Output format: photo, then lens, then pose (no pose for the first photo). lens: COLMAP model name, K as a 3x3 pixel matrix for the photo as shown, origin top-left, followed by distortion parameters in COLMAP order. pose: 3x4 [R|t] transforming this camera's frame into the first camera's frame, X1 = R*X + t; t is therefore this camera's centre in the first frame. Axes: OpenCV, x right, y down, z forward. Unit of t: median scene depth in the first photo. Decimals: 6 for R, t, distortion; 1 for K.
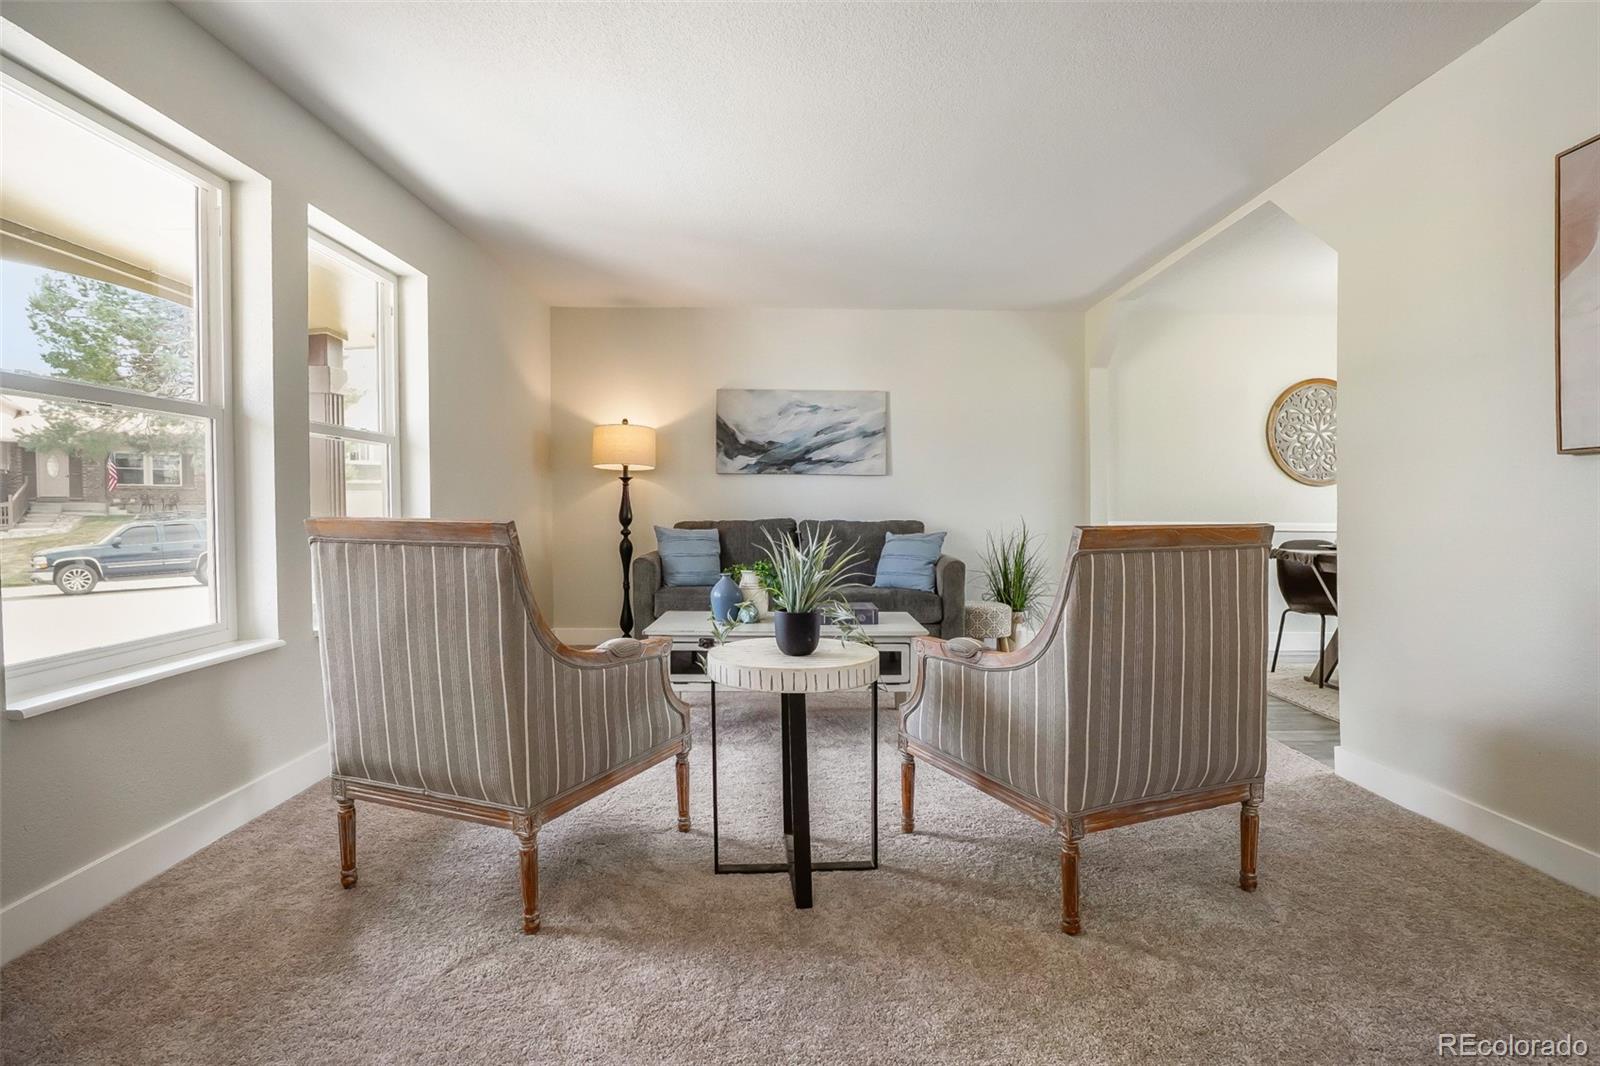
lens RADIAL K [[782.4, 0, 802.3], [0, 782.4, 537.5], [0, 0, 1]] dist [-0.043219, 0.008308]
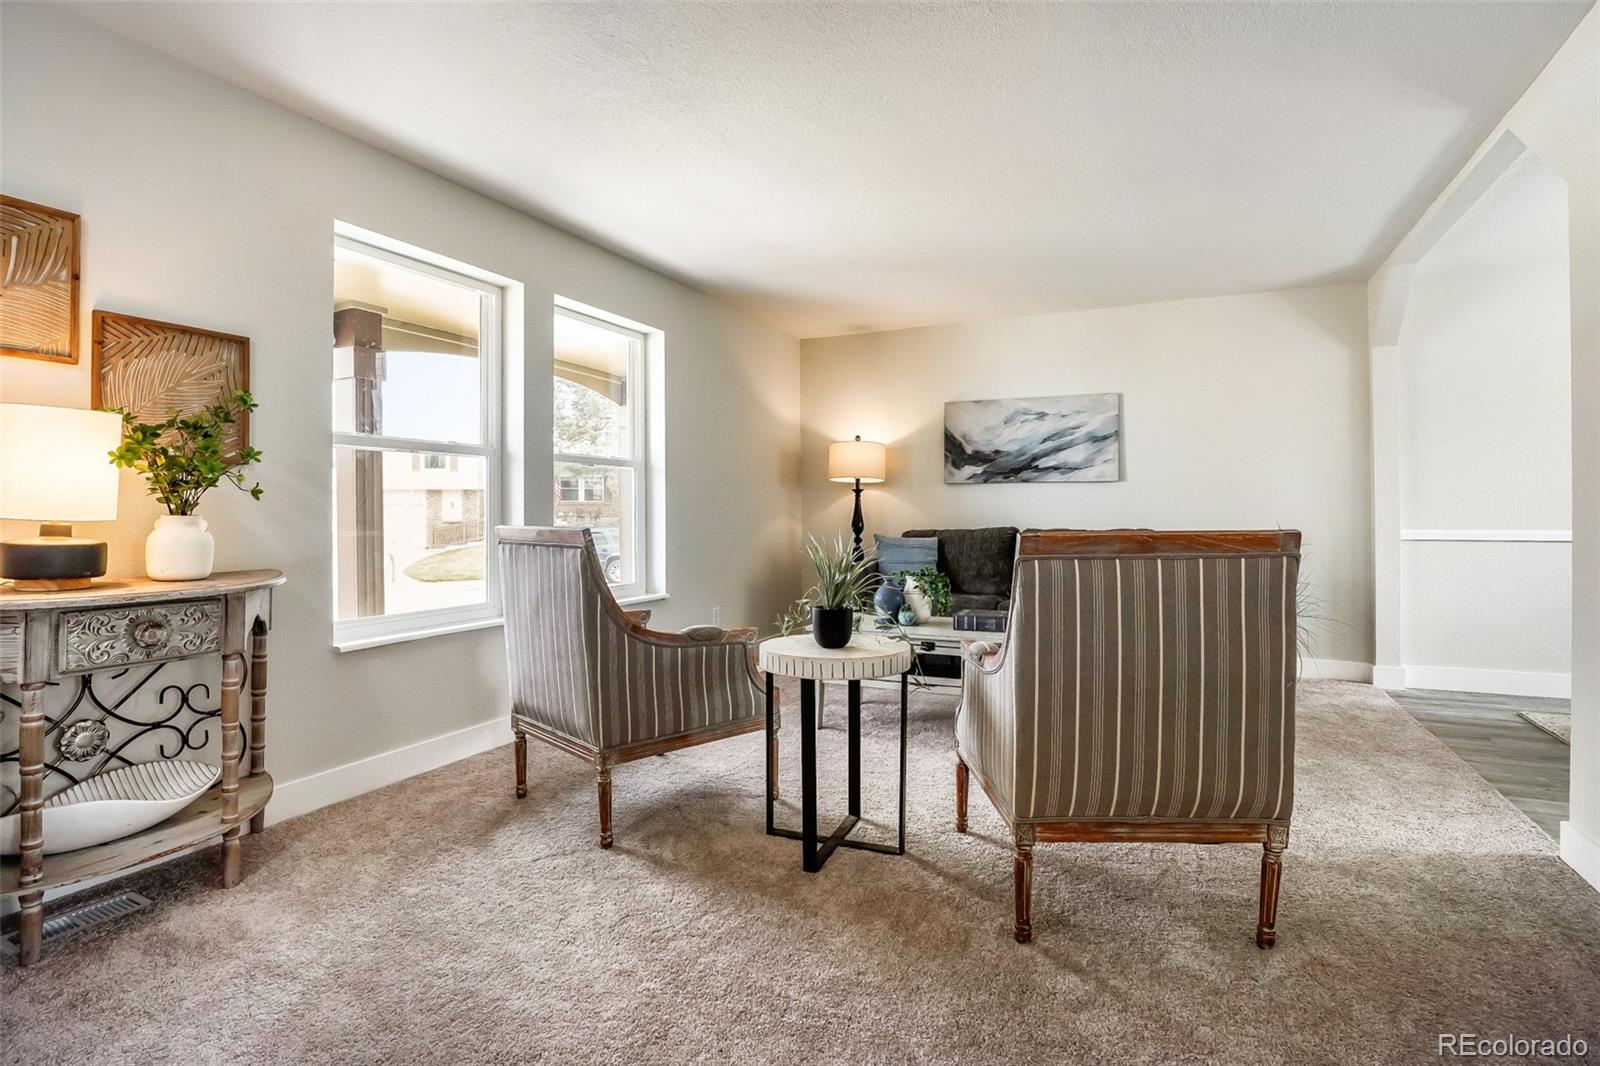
lens RADIAL K [[782.4, 0, 779.8], [0, 782.4, 511.1], [0, 0, 1]] dist [-0.043219, 0.008308]
pose [[0.894869, -0.011028, -0.446192, 0.424193], [-0.009625, 0.998985, -0.043994, 0.004427], [0.446225, 0.043663, 0.893855, -0.043727]]
